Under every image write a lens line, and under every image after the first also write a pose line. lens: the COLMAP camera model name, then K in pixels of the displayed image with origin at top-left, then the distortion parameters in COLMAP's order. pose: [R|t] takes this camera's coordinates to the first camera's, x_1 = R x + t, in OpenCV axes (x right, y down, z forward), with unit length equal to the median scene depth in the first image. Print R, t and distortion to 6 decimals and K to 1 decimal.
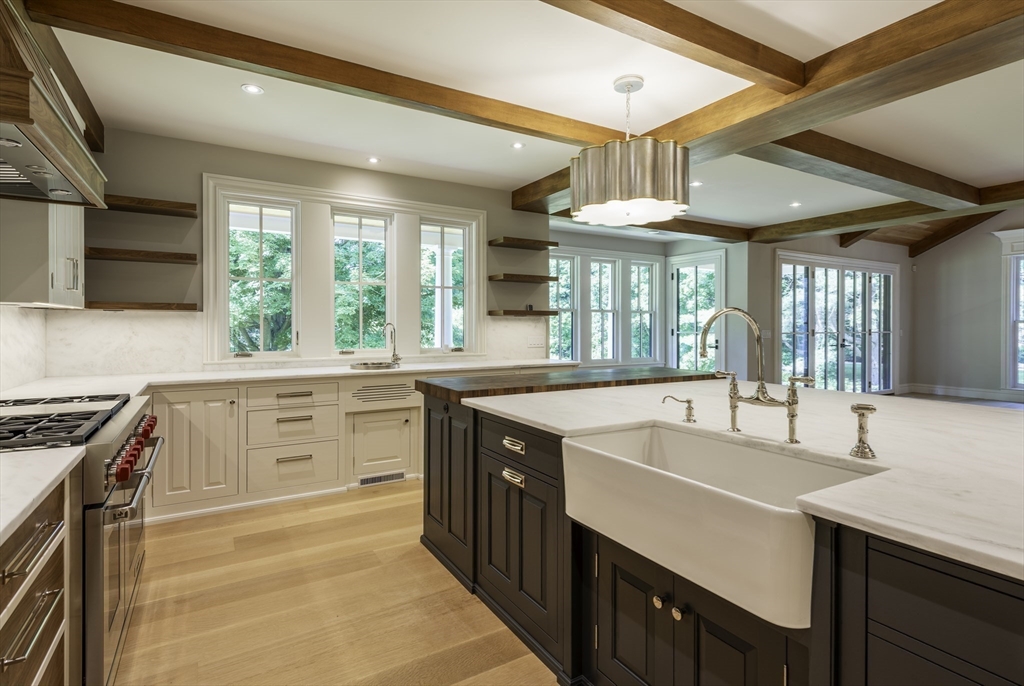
lens RADIAL K [[513.0, 0, 512.2], [0, 513.0, 328.8], [0, 0, 1]] dist [-0.001336, -0.000056]
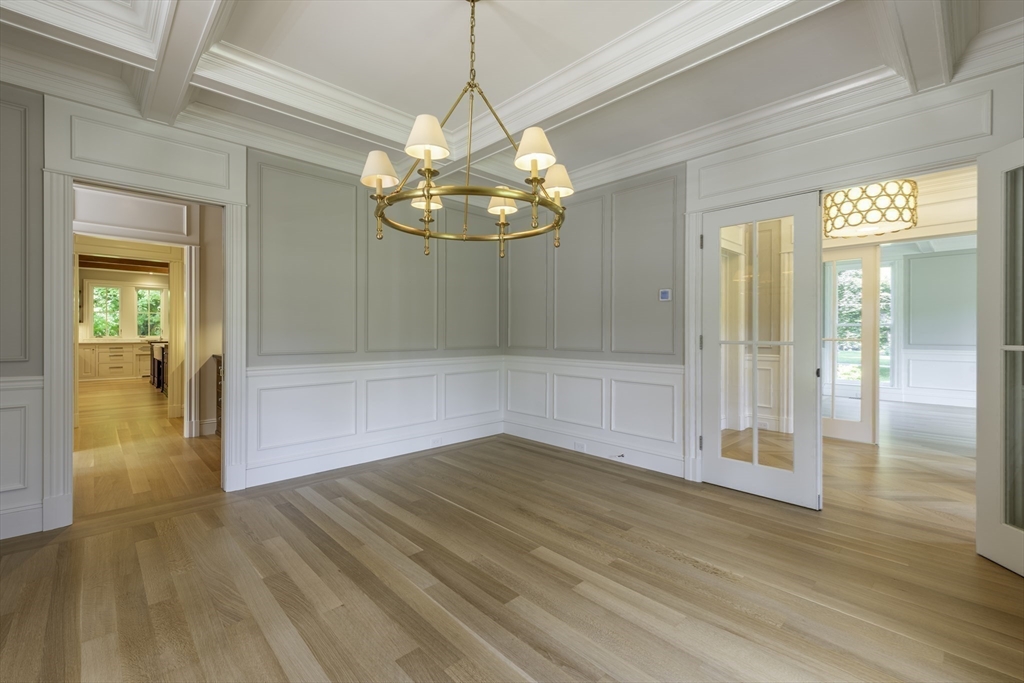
lens RADIAL K [[439.7, 0, 514.1], [0, 439.7, 332.4], [0, 0, 1]] dist [0.000941, 0.000155]
pose [[0.973893, 0.002106, 0.226996, 0.998185], [-0.000882, 0.999985, -0.005495, 0.027652], [-0.227004, 0.005152, 0.973880, -1.640044]]
